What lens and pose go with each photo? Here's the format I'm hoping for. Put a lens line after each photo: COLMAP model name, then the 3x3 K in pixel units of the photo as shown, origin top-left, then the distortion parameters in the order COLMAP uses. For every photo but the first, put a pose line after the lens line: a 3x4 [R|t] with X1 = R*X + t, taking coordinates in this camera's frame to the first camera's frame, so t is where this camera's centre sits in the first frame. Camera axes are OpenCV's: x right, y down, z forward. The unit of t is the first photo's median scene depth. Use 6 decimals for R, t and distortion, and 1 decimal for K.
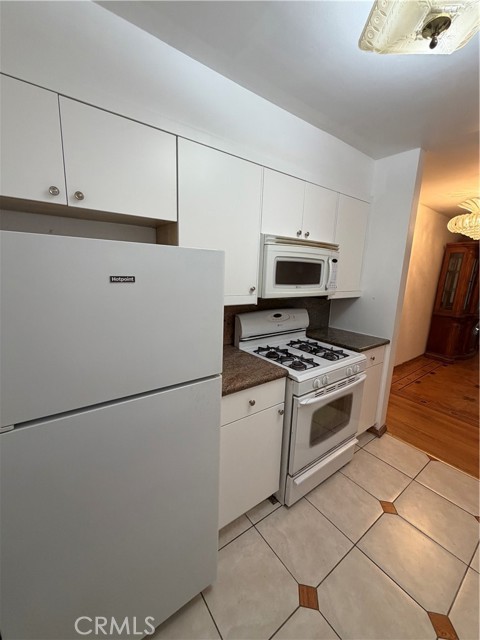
lens RADIAL K [[255.8, 0, 238.9], [0, 255.8, 317.4], [0, 0, 1]] dist [0.000058, -0.001052]
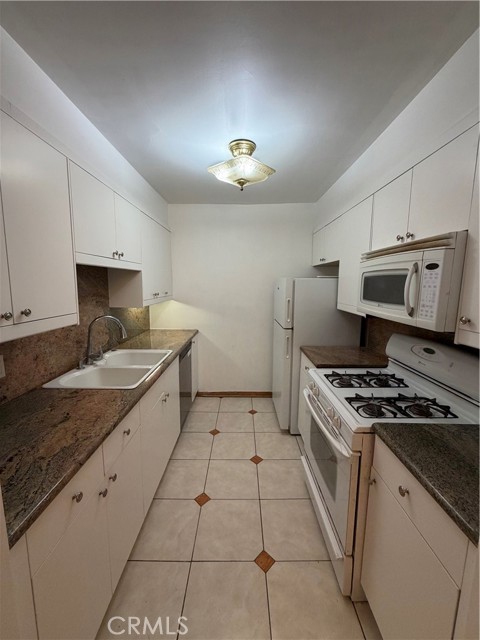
lens RADIAL K [[255.8, 0, 239.9], [0, 255.8, 316.4], [0, 0, 1]] dist [0.000058, -0.001052]
pose [[-0.596348, 0.067767, -0.799861, 1.178593], [-0.171332, 0.962724, 0.209304, -0.181448], [0.784229, 0.261860, -0.562507, 1.127570]]
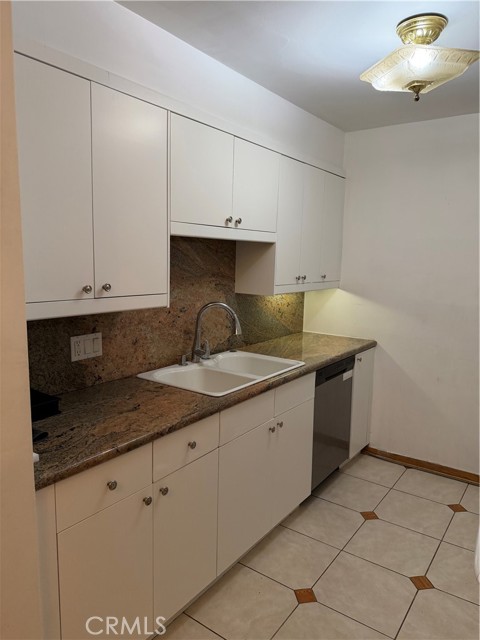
lens RADIAL K [[448.1, 0, 240.1], [0, 448.1, 316.1], [0, 0, 1]] dist [0.053719, -0.050089]
pose [[-0.952157, -0.012921, -0.305337, 1.022615], [-0.104292, 0.952868, 0.284897, -0.236724], [0.287265, 0.303110, -0.908627, 1.419473]]
